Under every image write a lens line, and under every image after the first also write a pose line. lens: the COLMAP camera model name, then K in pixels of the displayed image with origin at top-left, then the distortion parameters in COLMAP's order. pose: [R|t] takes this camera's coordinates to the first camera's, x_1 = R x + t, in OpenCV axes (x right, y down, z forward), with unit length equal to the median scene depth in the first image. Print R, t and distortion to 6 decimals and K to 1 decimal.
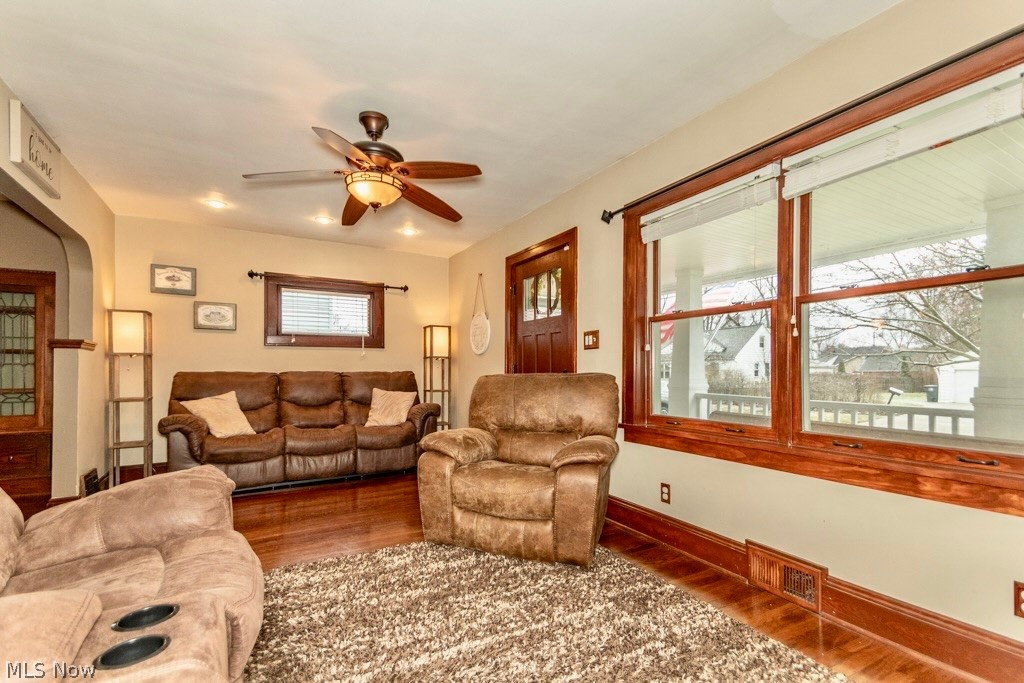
lens RADIAL K [[473.2, 0, 509.8], [0, 473.2, 351.1], [0, 0, 1]] dist [0.055071, -0.021701]
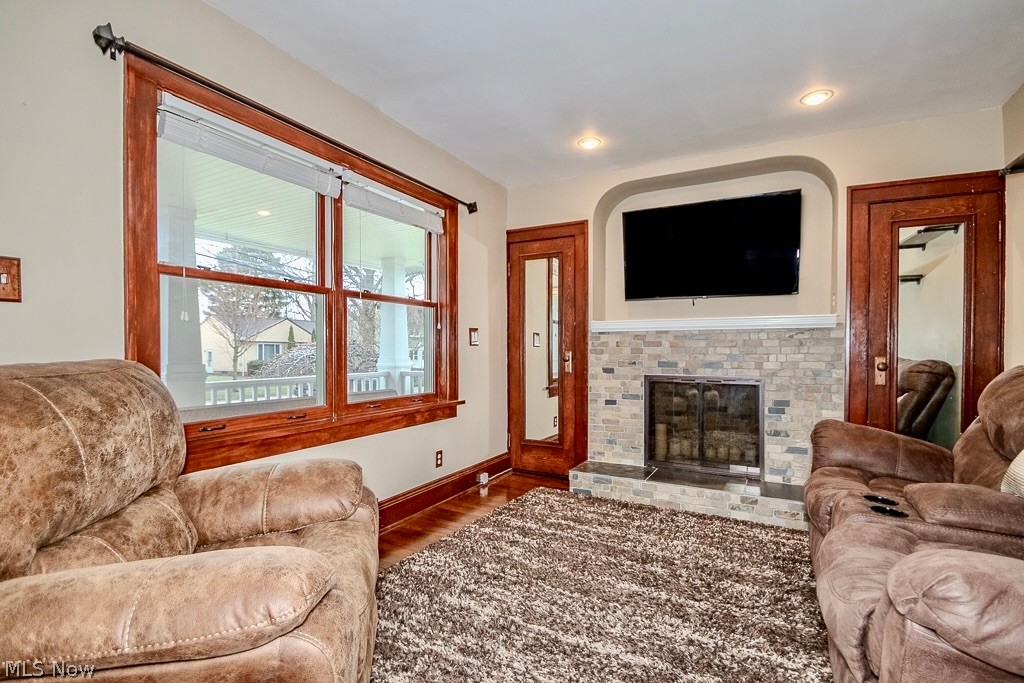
lens RADIAL K [[488.7, 0, 510.8], [0, 488.7, 383.2], [0, 0, 1]] dist [0.065010, -0.023903]
pose [[-0.508700, -0.049563, 0.859516, -0.761765], [-0.035474, 0.998700, 0.036594, 0.062673], [-0.860212, -0.011875, -0.509798, 1.431590]]
